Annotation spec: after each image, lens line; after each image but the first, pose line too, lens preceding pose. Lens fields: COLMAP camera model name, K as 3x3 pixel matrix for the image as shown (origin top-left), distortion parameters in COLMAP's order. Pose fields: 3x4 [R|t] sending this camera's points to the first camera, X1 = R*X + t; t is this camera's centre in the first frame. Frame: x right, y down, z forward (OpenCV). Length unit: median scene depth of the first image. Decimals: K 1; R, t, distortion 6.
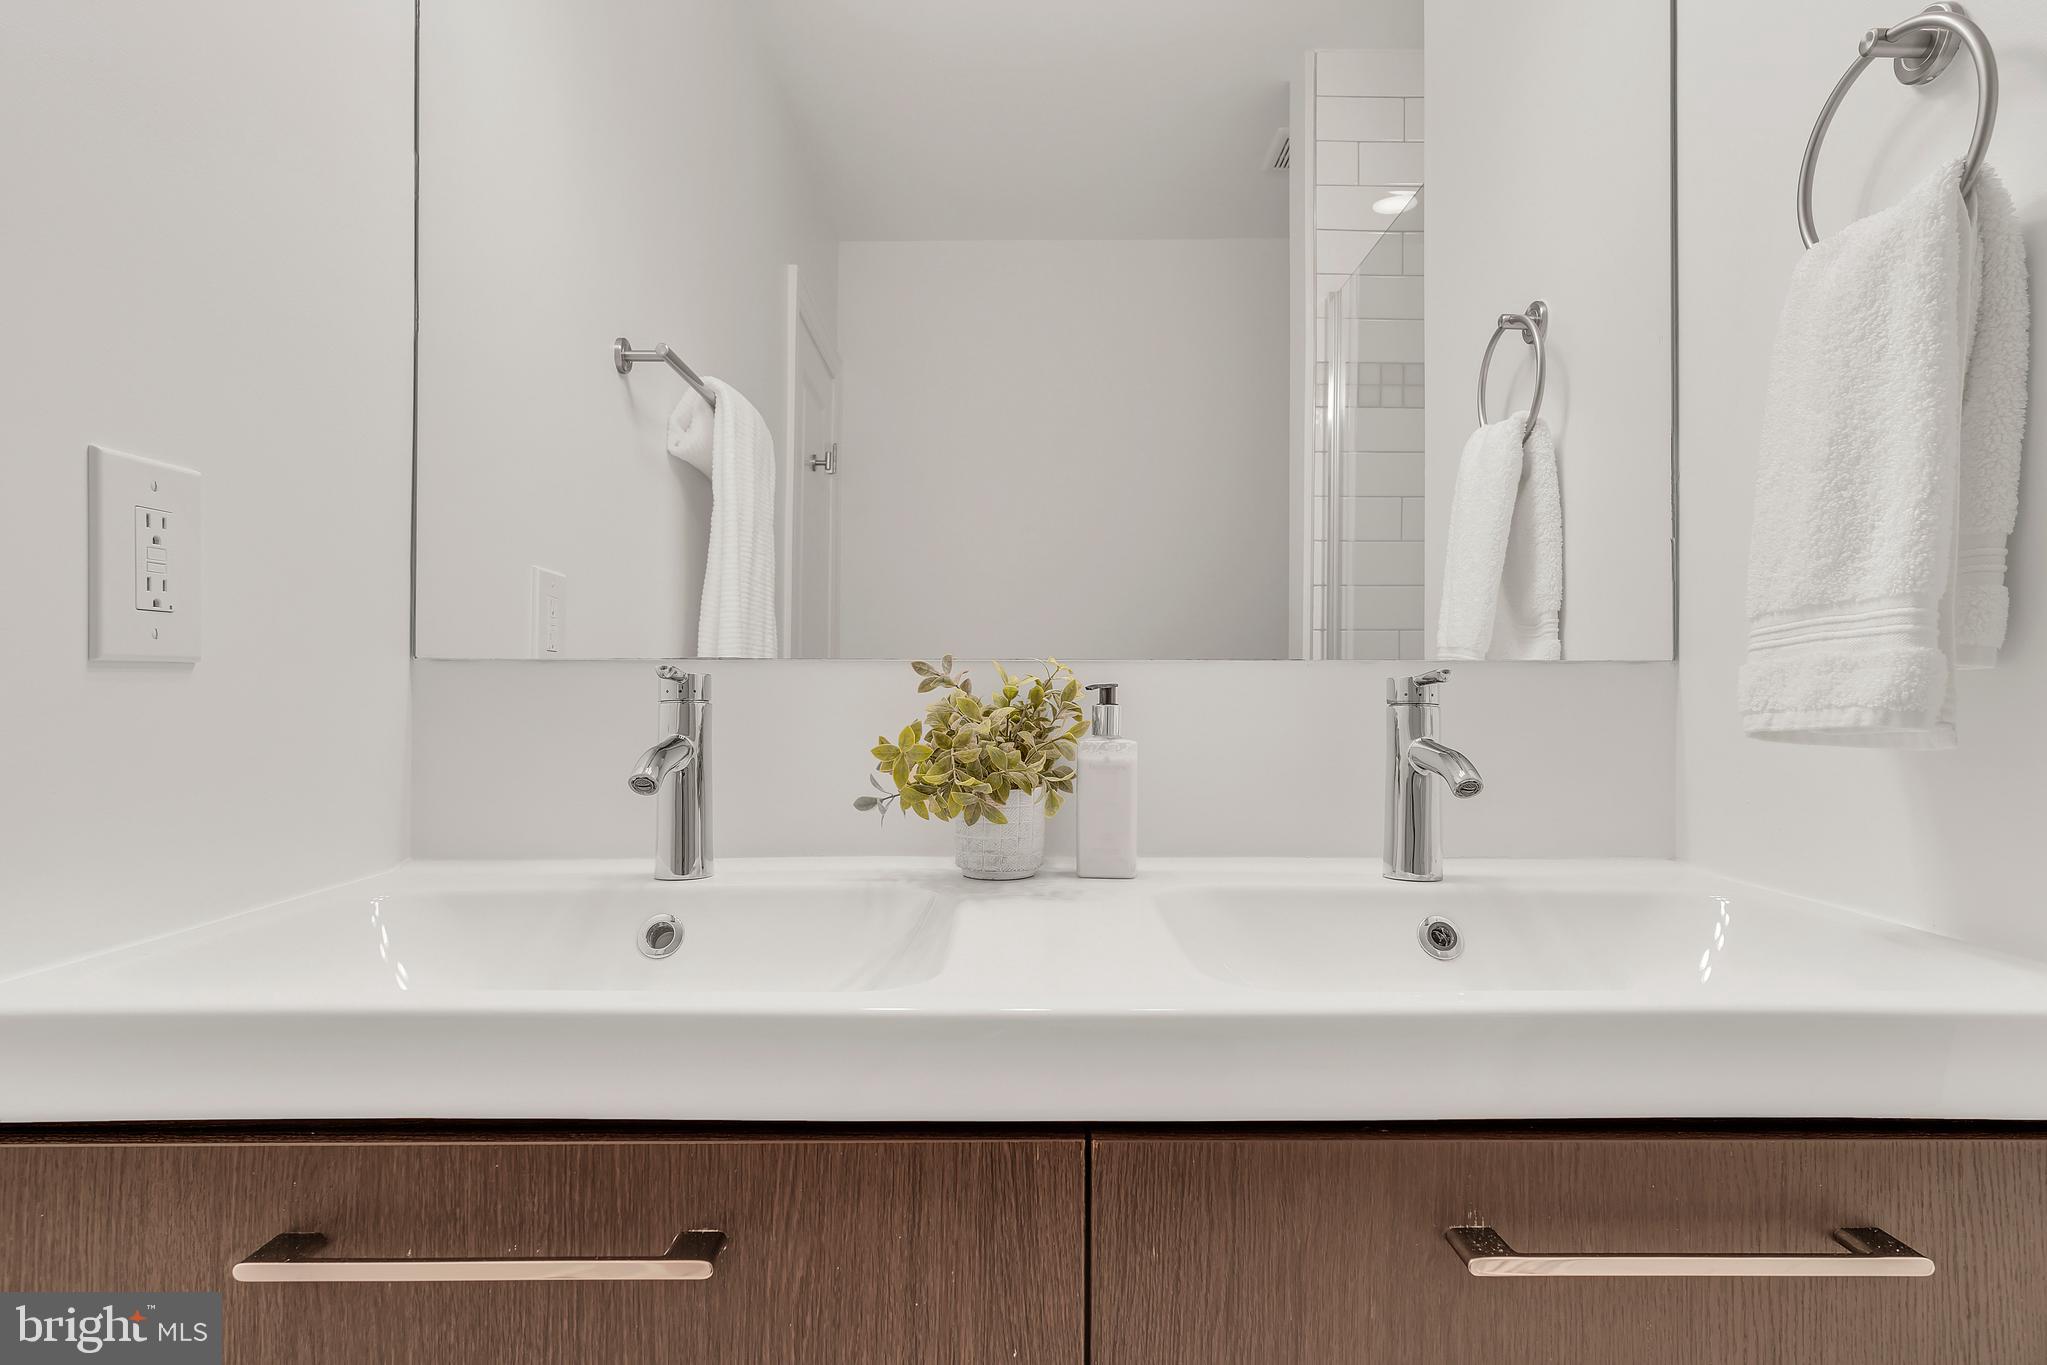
lens RADIAL K [[1066.4, 0, 1023.6], [0, 1066.4, 689.6], [0, 0, 1]] dist [0.017242, 0.000173]
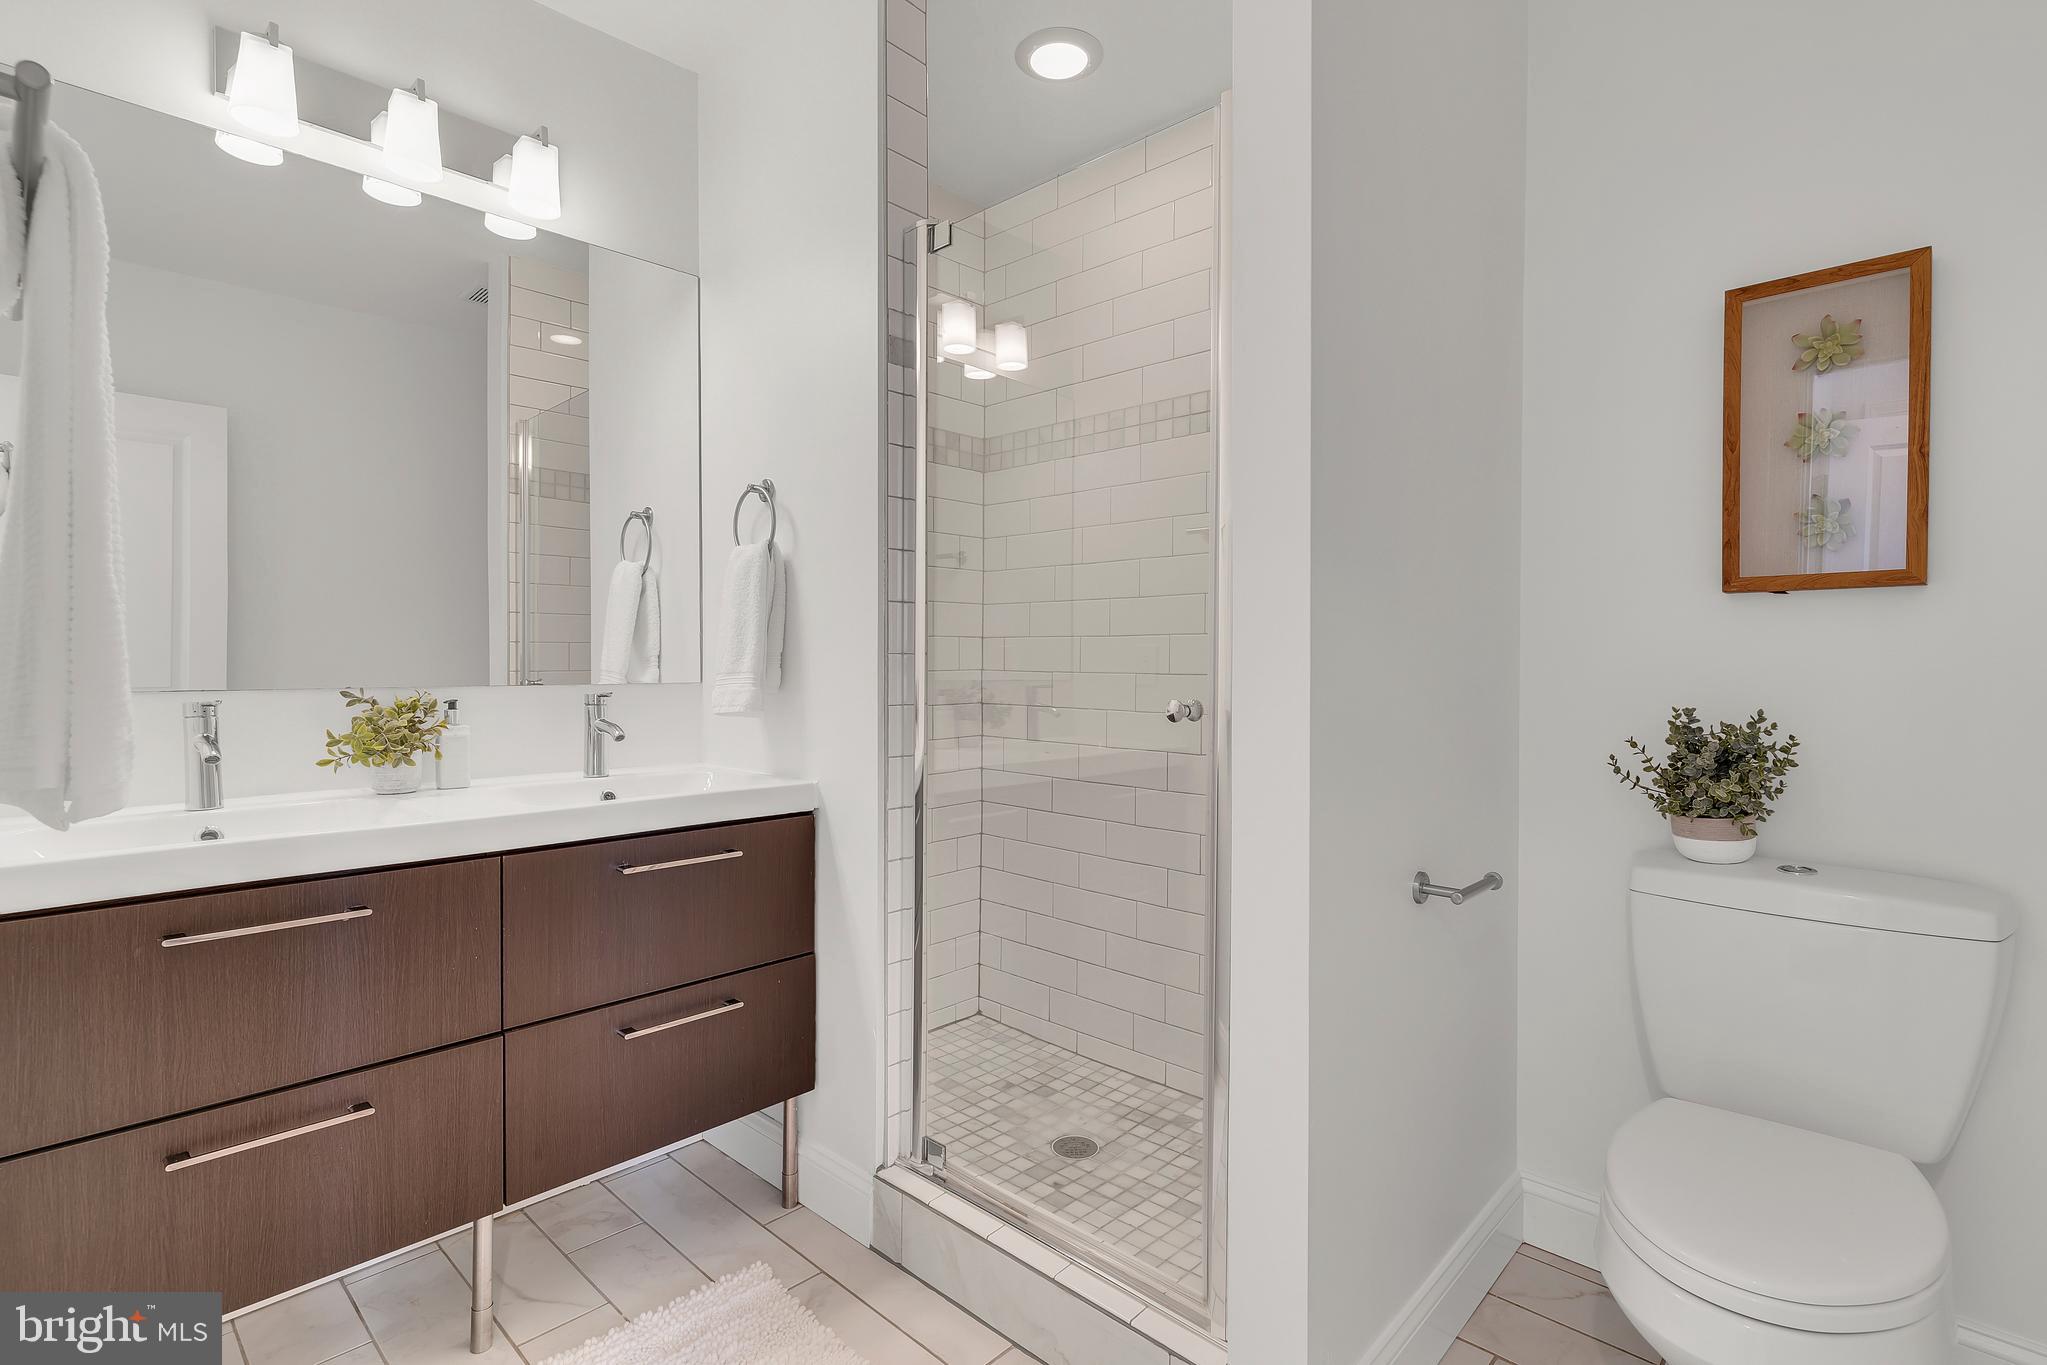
lens RADIAL K [[964.2, 0, 1032.4], [0, 964.2, 676.7], [0, 0, 1]] dist [0.010864, -0.000068]
pose [[0.687171, -0.011768, 0.726400, -0.548699], [-0.007955, 0.999687, 0.023721, -0.110023], [-0.726452, -0.022079, 0.686862, -1.223475]]
